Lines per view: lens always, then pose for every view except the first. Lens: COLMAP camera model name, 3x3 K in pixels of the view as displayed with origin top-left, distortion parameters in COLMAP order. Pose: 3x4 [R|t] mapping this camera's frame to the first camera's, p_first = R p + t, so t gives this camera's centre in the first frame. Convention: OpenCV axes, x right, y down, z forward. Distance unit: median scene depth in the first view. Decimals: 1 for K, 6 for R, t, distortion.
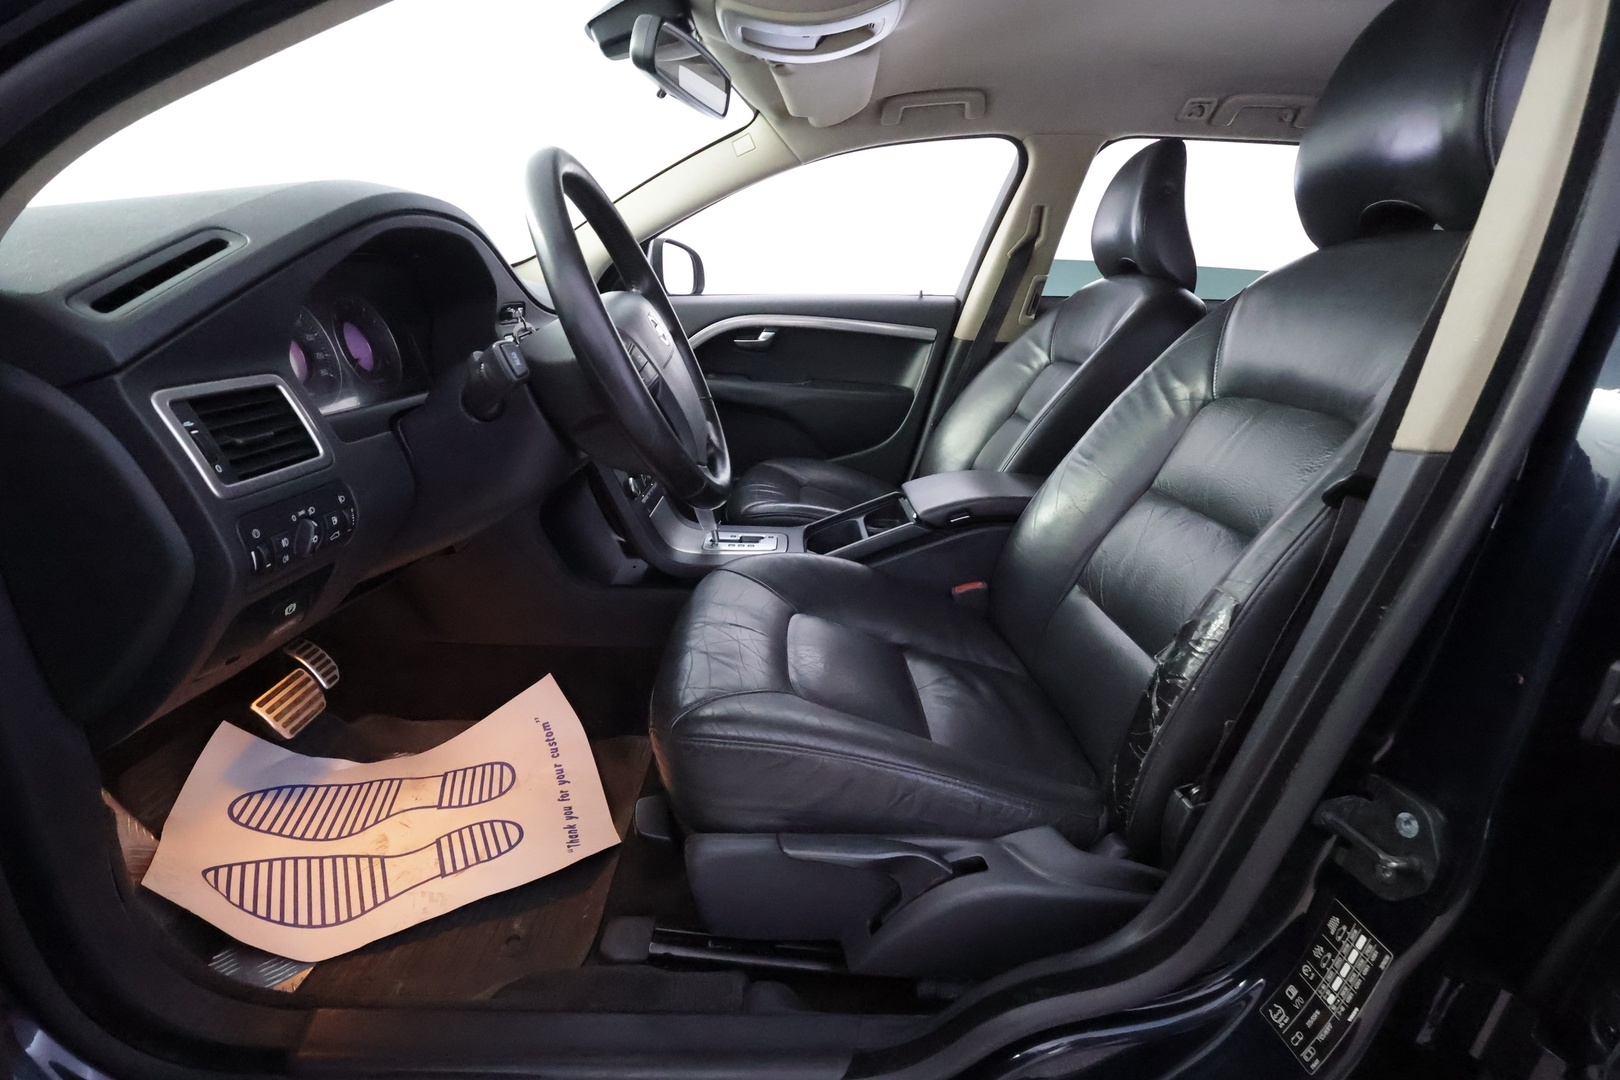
lens RADIAL K [[750.8, 0, 815.0], [0, 750.8, 537.2], [0, 0, 1]] dist [-0.003986, 0.003842]
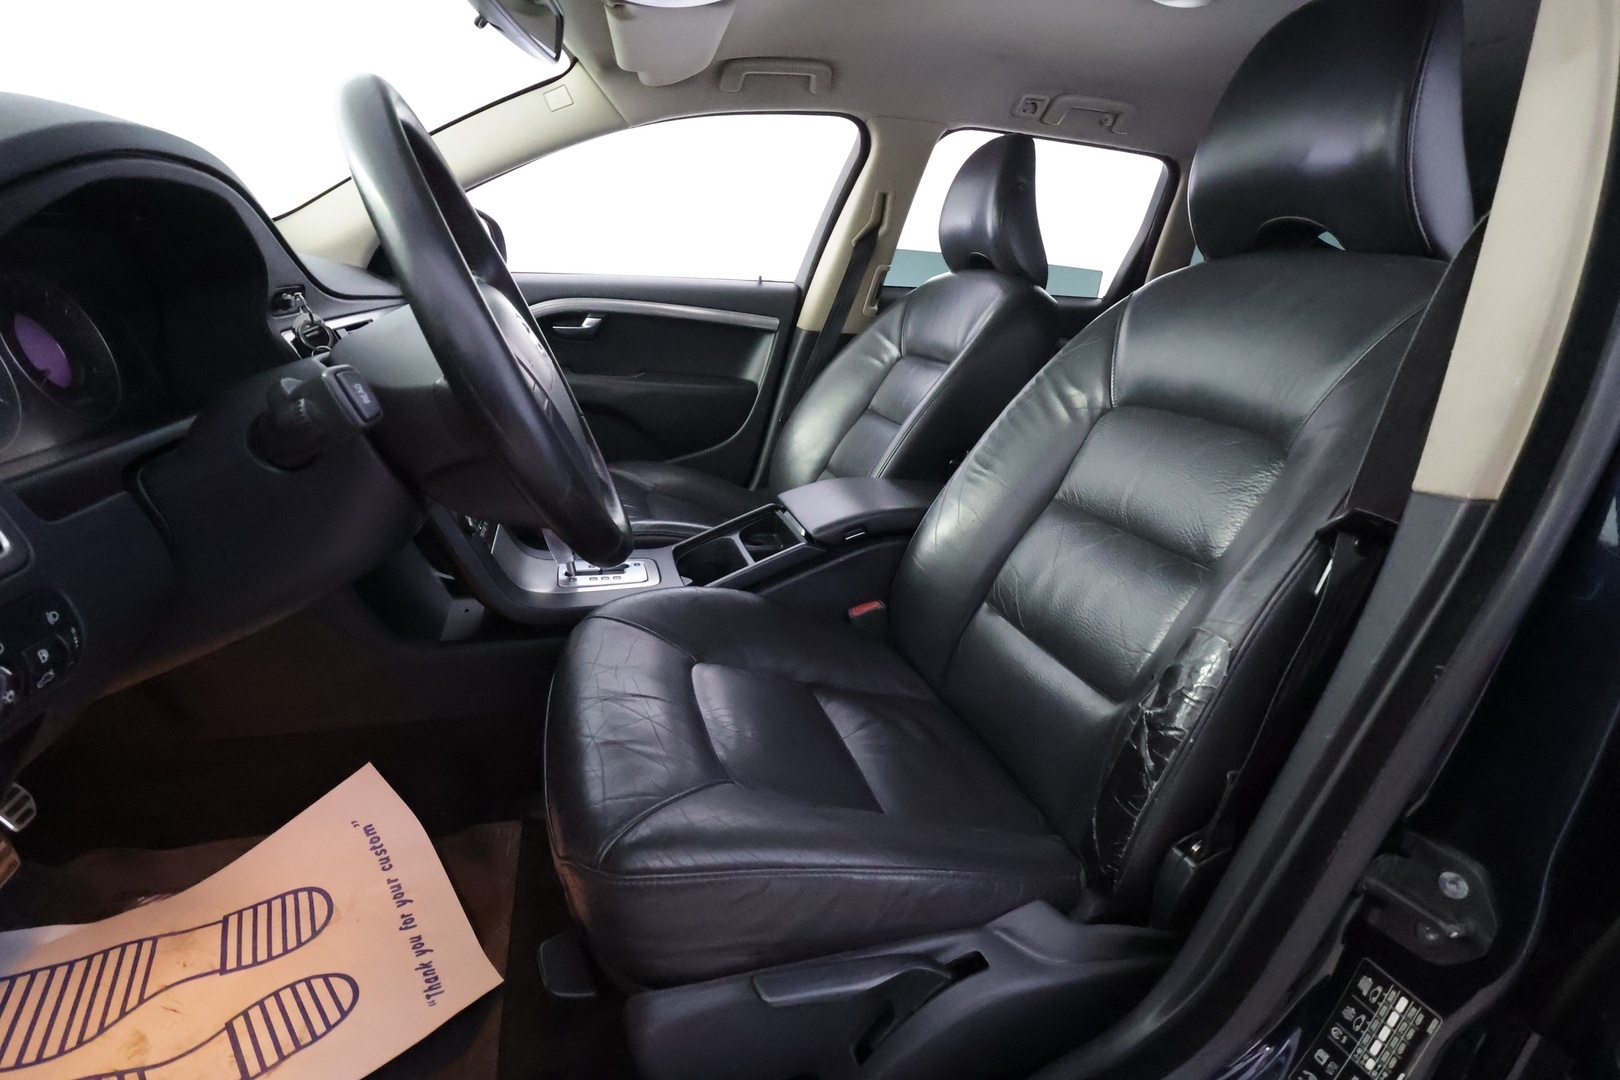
lens RADIAL K [[750.8, 0, 811.7], [0, 750.8, 537.2], [0, 0, 1]] dist [-0.003986, 0.003842]
pose [[0.963235, -0.056109, 0.262737, -0.113576], [0.048106, 0.998164, 0.036801, -0.067158], [-0.264319, -0.022809, 0.964166, 0.144592]]
